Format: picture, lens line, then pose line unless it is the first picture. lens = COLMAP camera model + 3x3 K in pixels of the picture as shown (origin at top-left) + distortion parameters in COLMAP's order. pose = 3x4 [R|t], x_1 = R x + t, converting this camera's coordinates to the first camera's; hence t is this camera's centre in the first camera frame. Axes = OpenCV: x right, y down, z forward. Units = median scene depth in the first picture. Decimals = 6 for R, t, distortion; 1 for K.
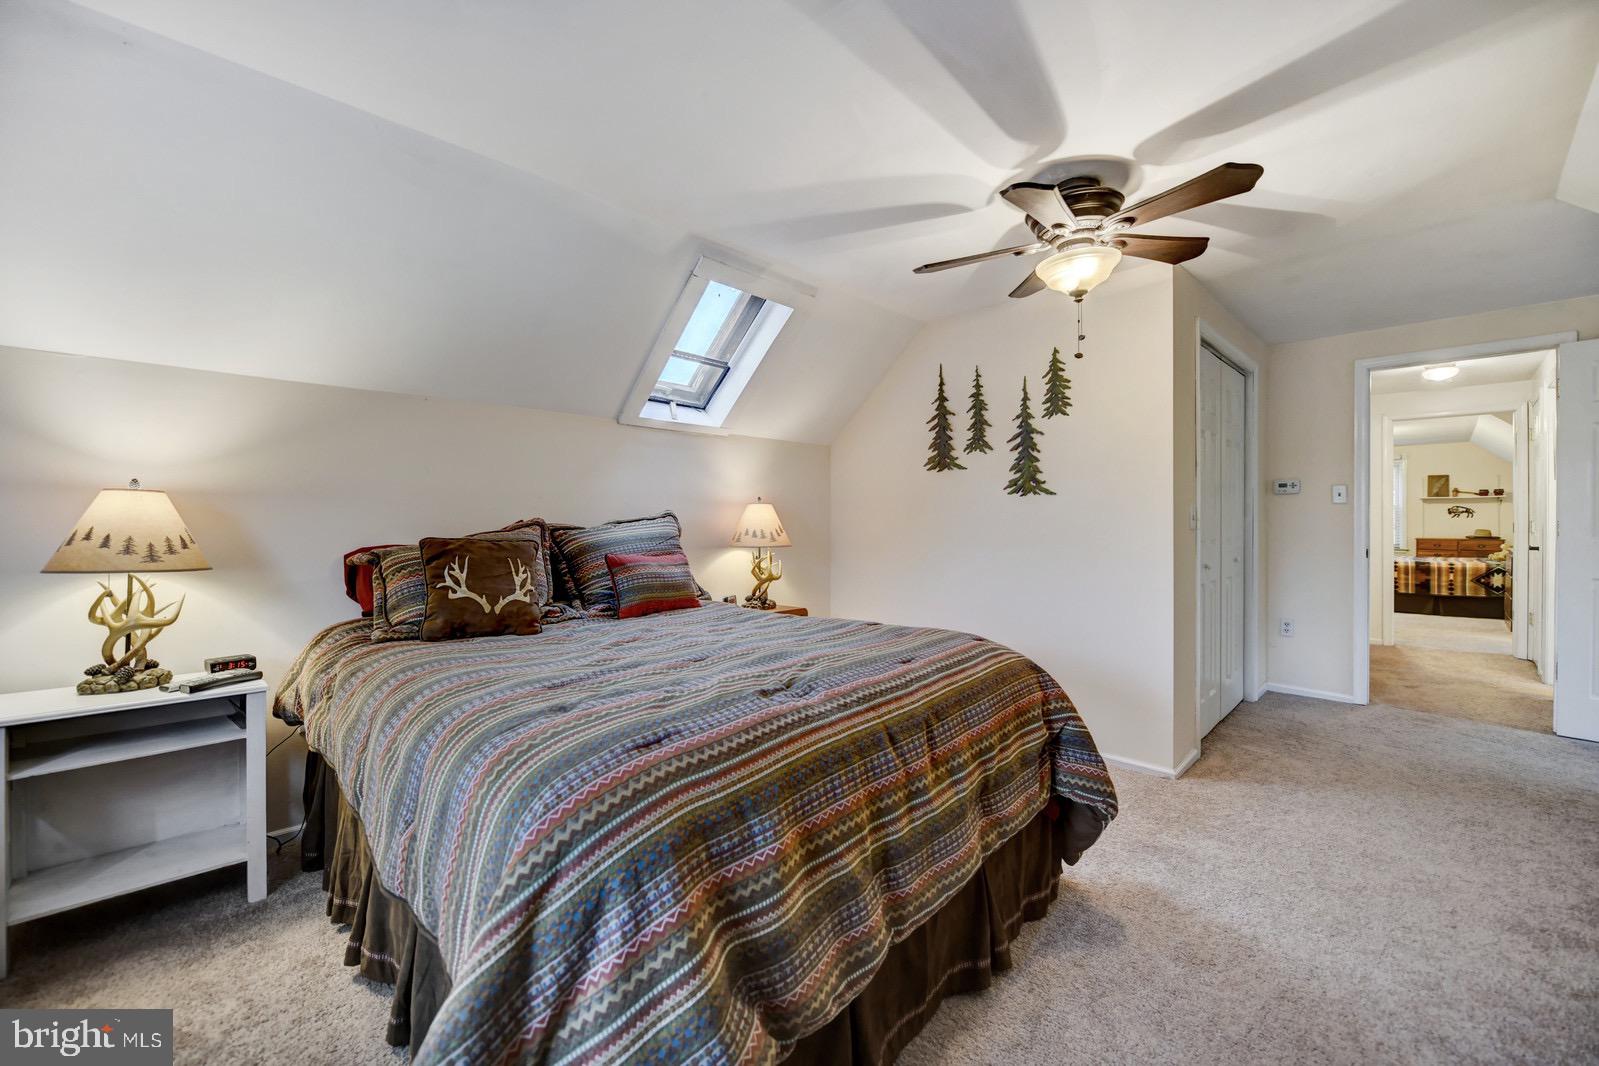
lens RADIAL K [[638.3, 0, 797.1], [0, 638.3, 525.5], [0, 0, 1]] dist [-0.005973, -0.001891]
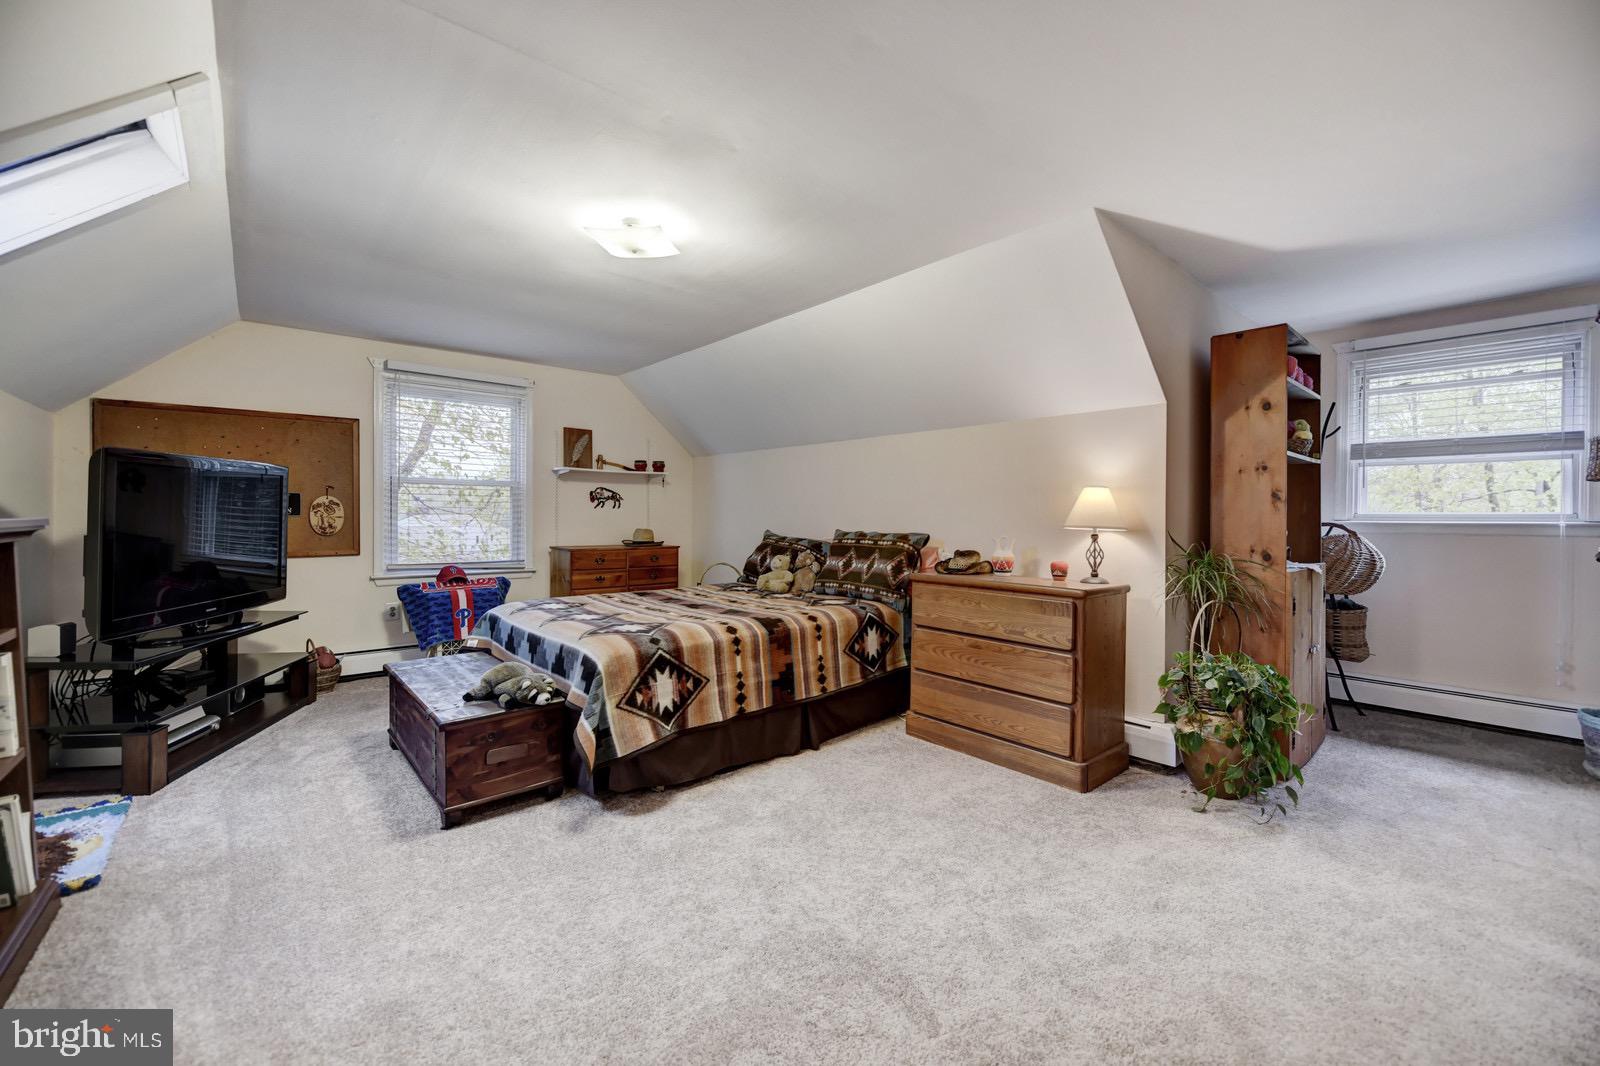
lens RADIAL K [[638.7, 0, 805.6], [0, 638.7, 520.9], [0, 0, 1]] dist [-0.005973, -0.001891]
pose [[0.062347, -0.002518, 0.998051, 0.604376], [-0.001225, 0.999996, 0.002599, -0.003520], [-0.998054, -0.001385, 0.062344, 0.963290]]
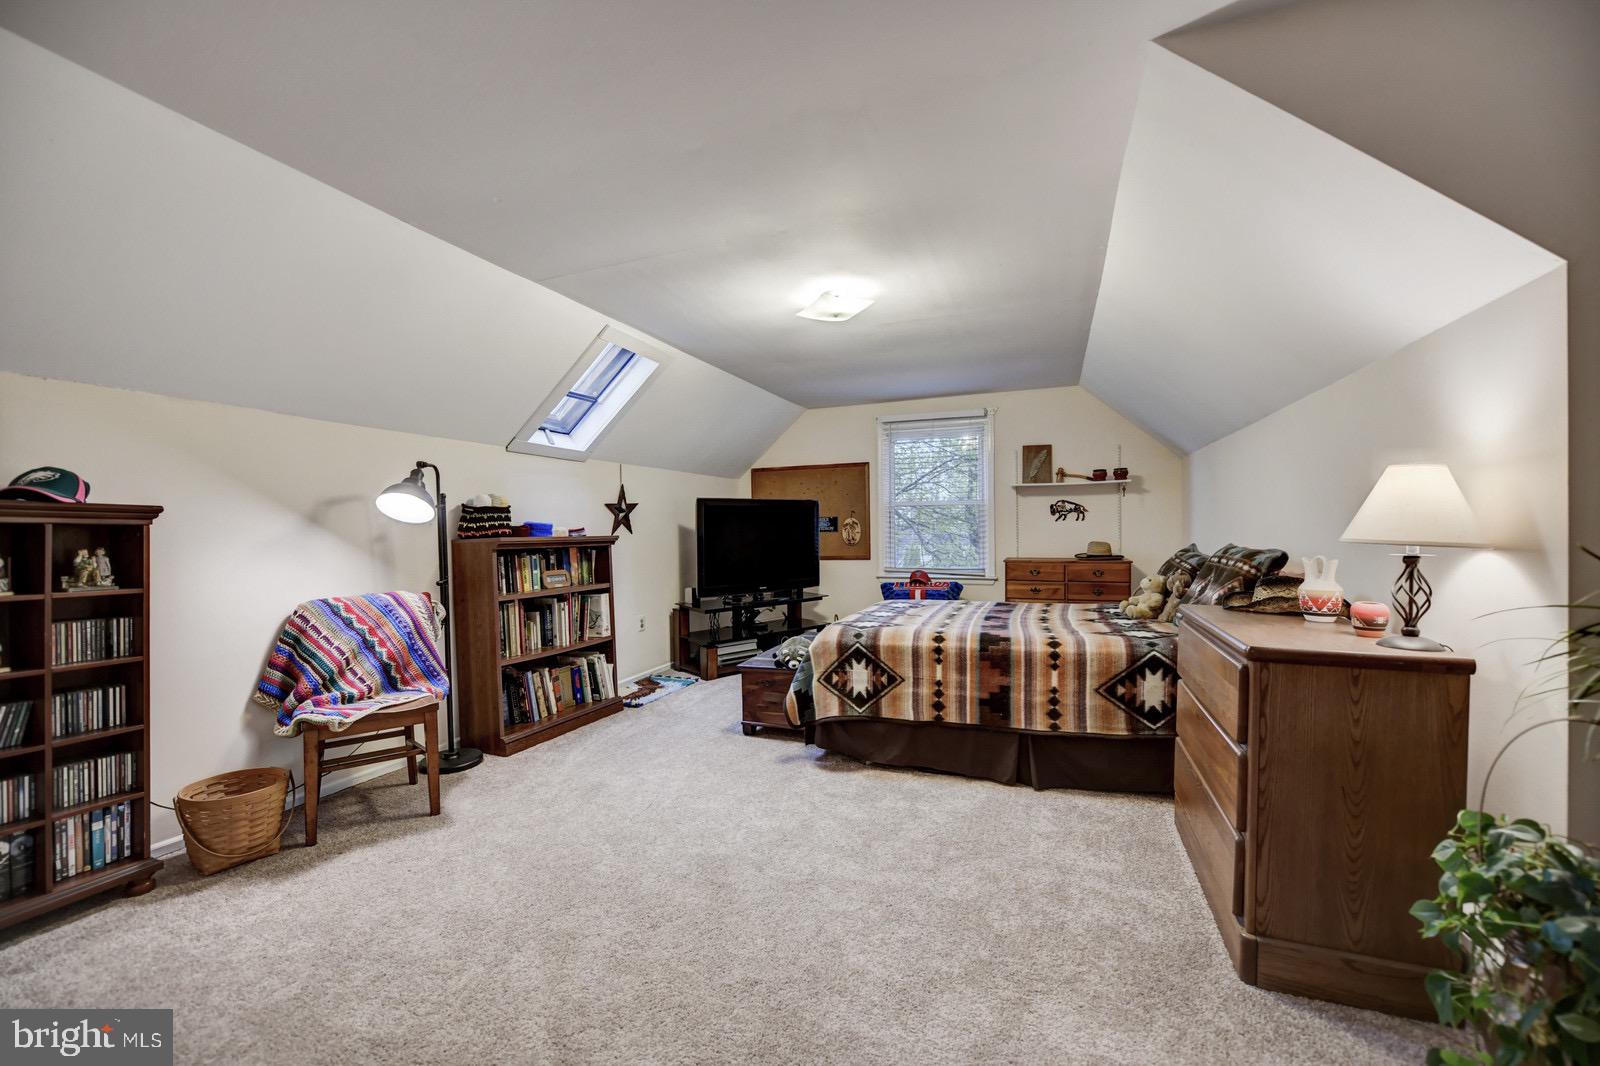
lens RADIAL K [[638.7, 0, 806.8], [0, 638.7, 541.7], [0, 0, 1]] dist [-0.005973, -0.001891]
pose [[0.909484, -0.012329, 0.415555, 0.740068], [0.008700, 0.999906, 0.010624, -0.002553], [-0.415647, -0.006047, 0.909506, 0.713514]]
